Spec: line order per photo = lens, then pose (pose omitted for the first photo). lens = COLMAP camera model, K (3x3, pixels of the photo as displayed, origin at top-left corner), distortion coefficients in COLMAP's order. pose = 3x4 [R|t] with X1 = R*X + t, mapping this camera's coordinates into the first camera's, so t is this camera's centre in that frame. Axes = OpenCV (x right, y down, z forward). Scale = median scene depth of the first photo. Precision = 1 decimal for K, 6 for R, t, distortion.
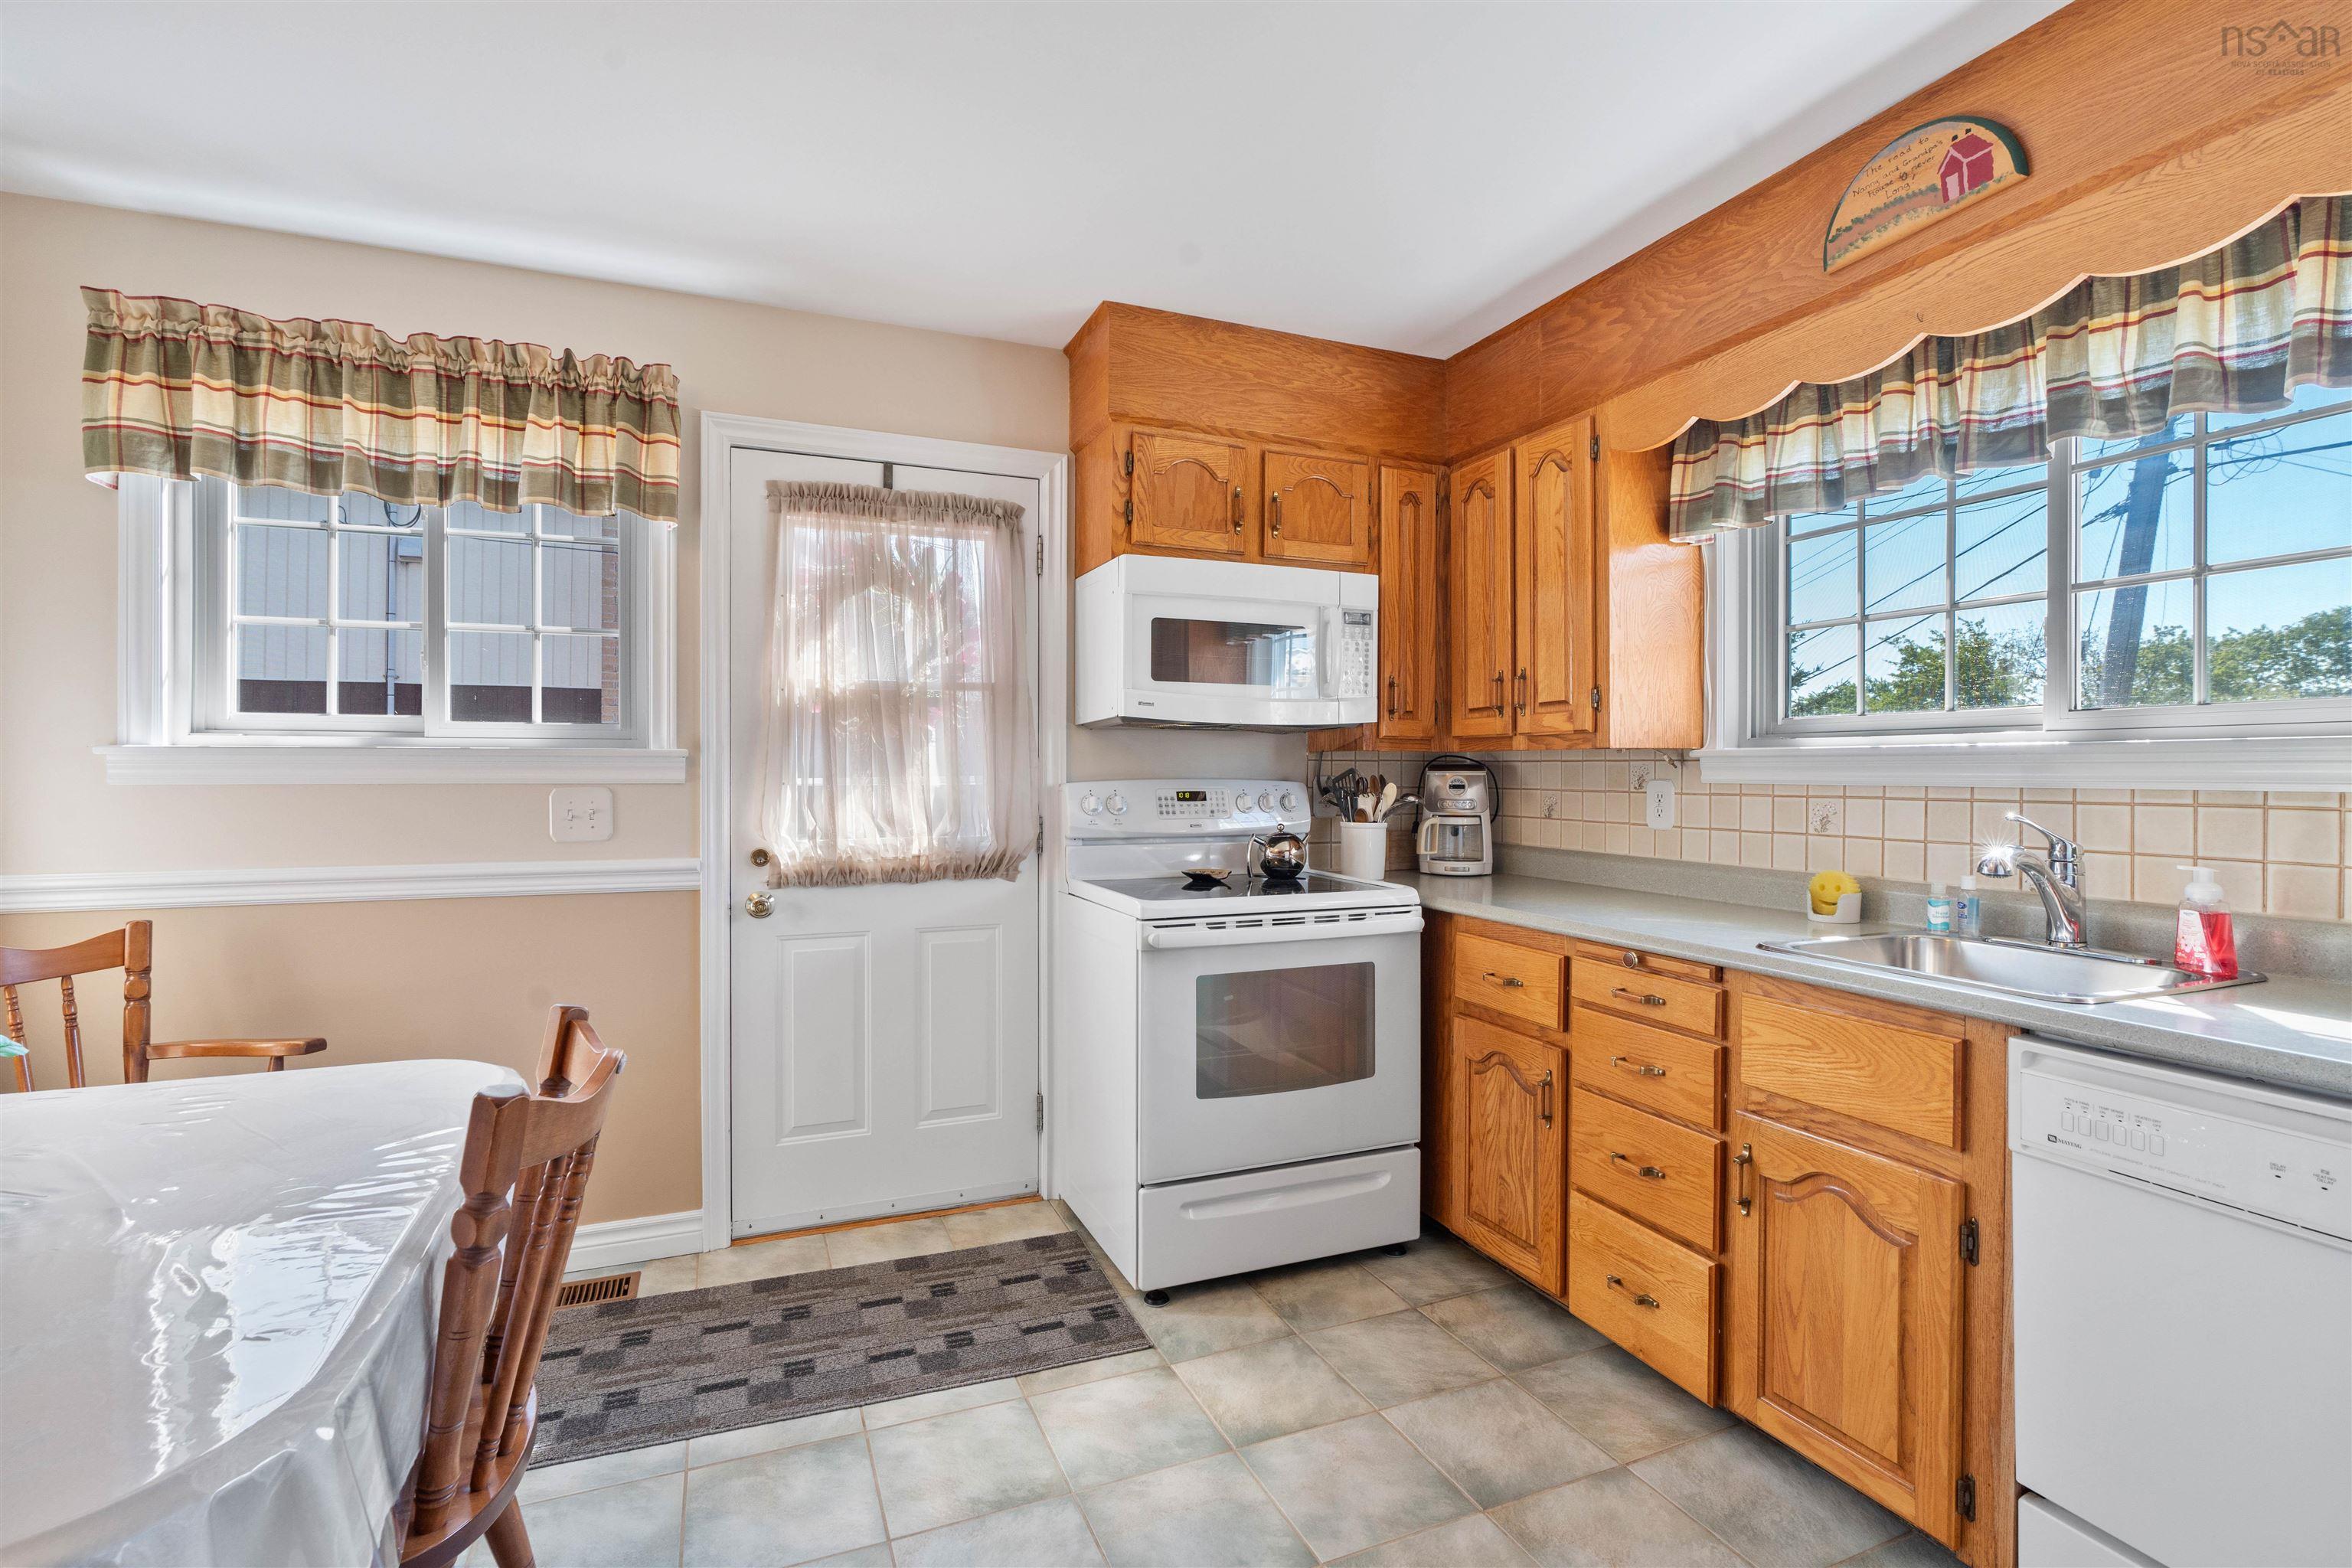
lens RADIAL K [[1073.5, 0, 1164.6], [0, 1073.5, 774.2], [0, 0, 1]] dist [-0.002390, 0.006464]
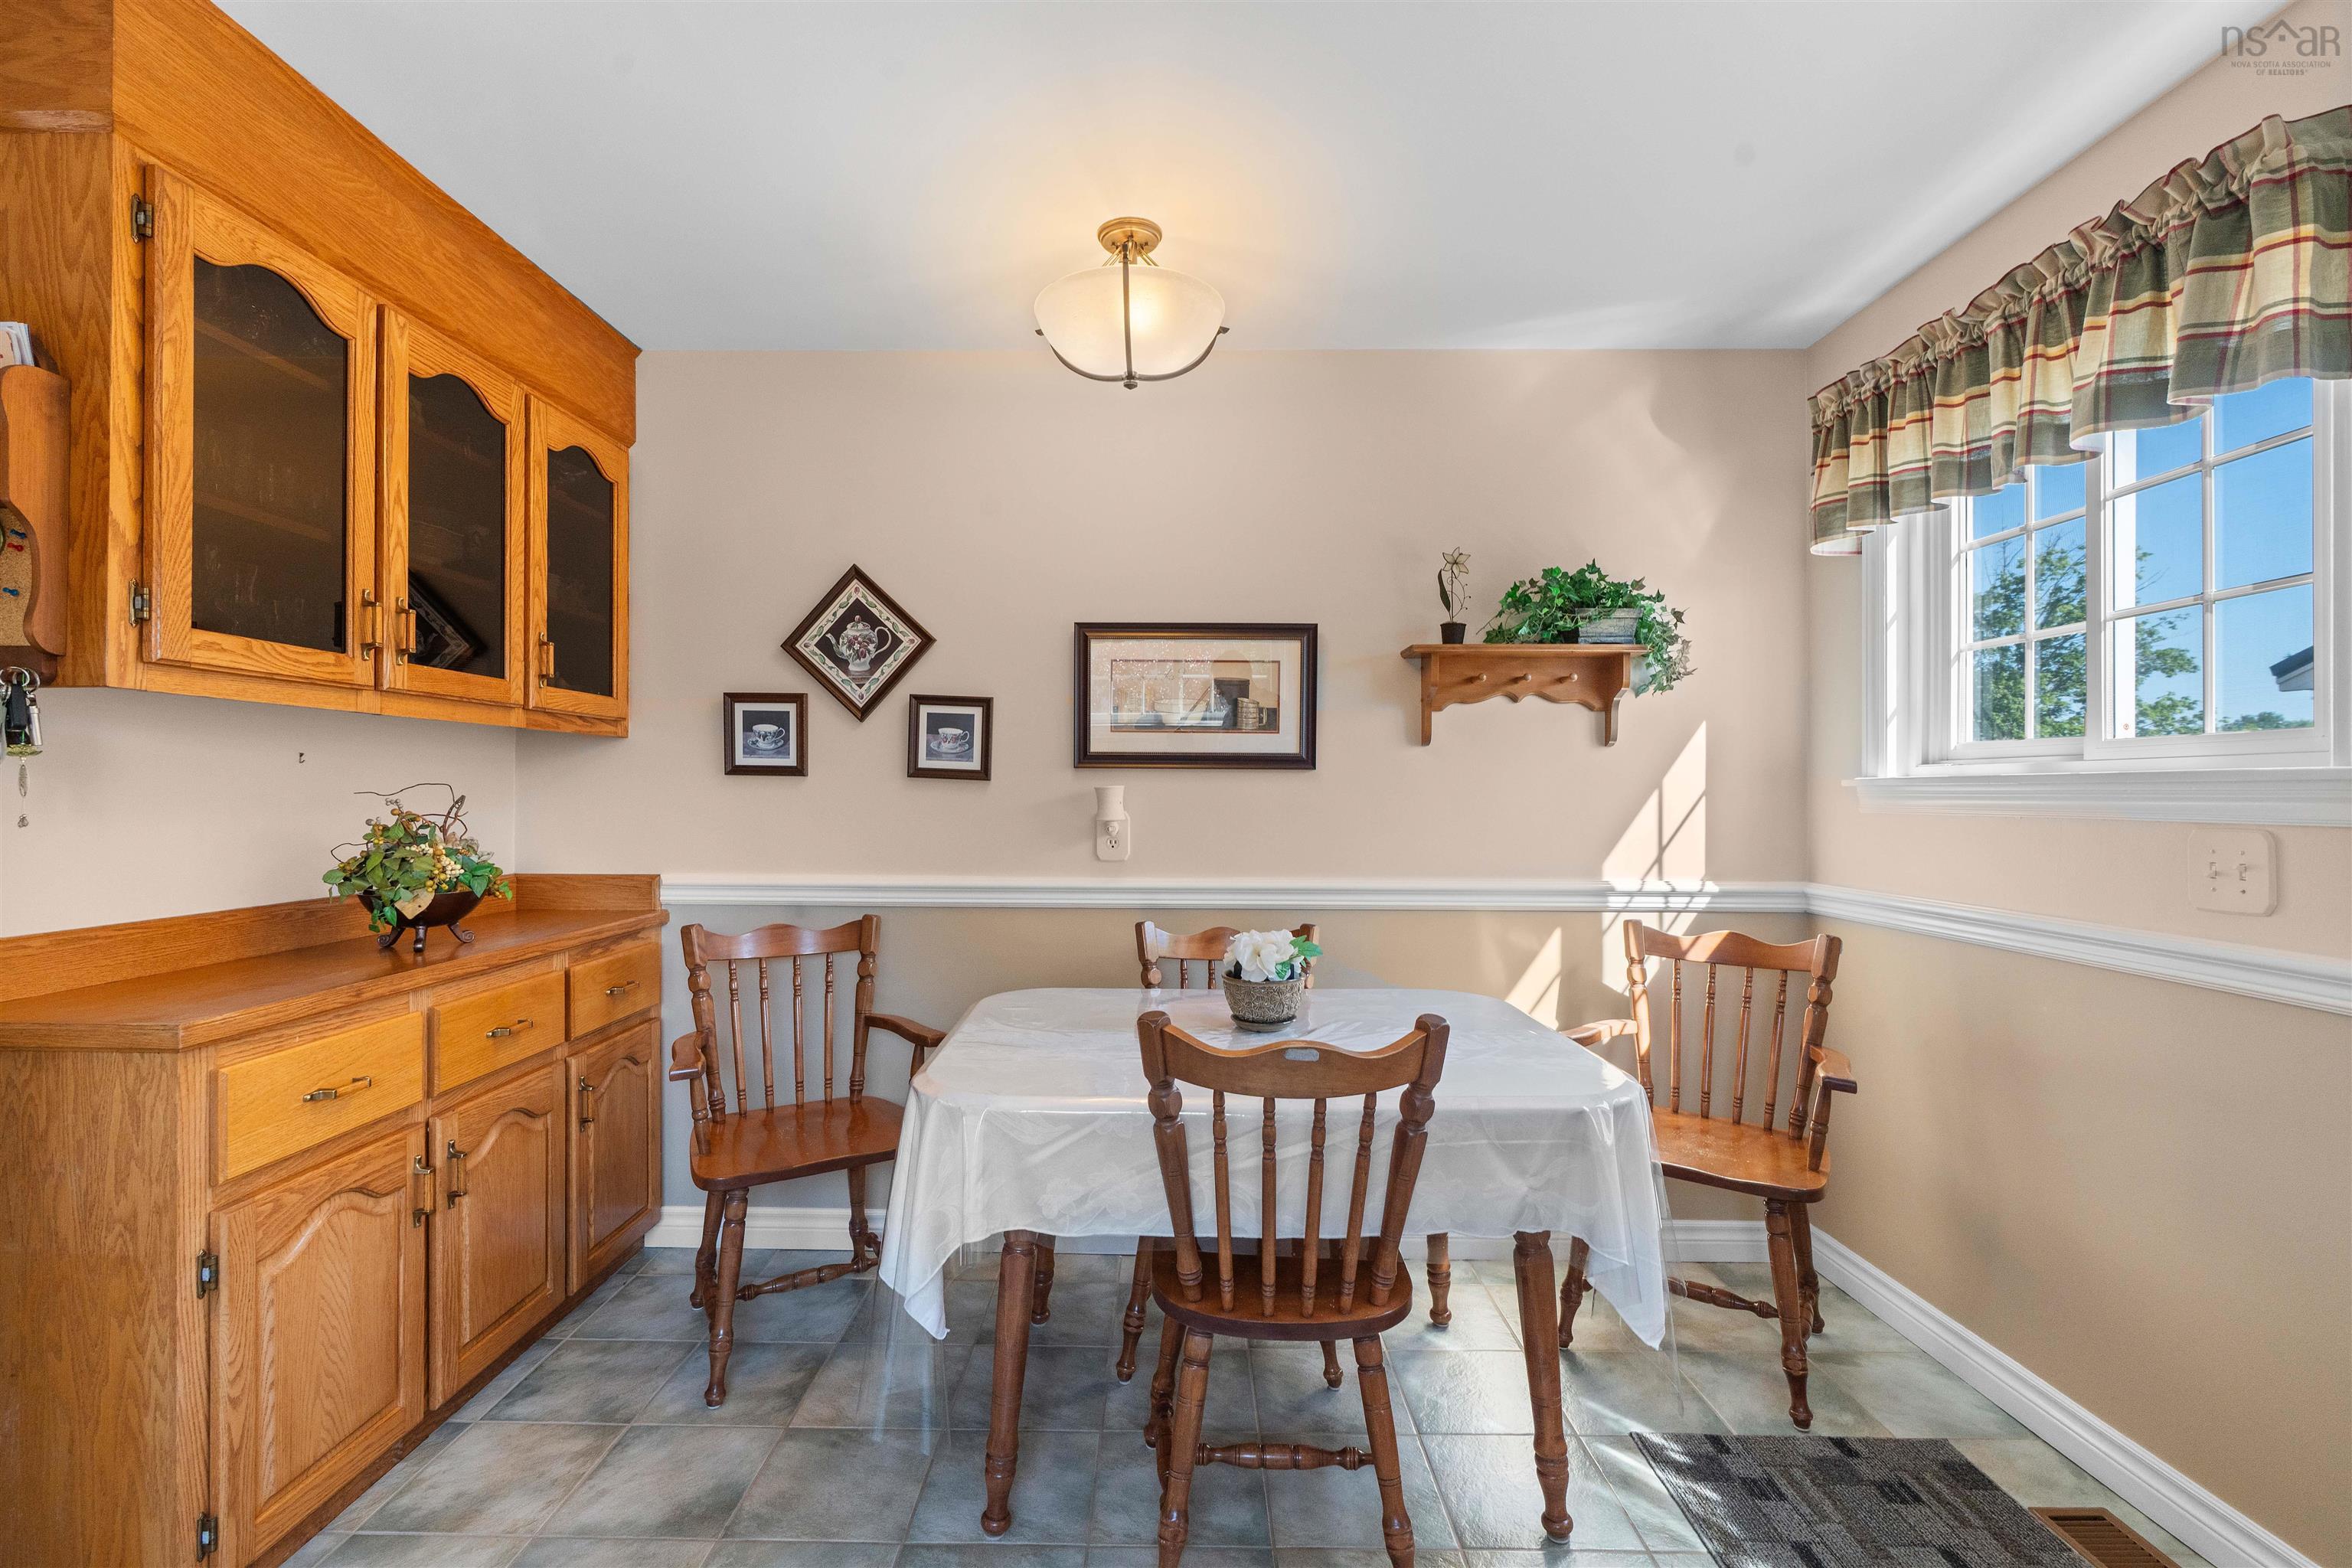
lens RADIAL K [[1064.6, 0, 1160.5], [0, 1064.6, 786.0], [0, 0, 1]] dist [-0.011427, 0.008177]
pose [[-0.392216, -0.008091, -0.919838, 0.318800], [-0.005838, 0.999963, -0.006306, -0.006261], [0.919855, 0.002897, -0.392249, 0.688513]]
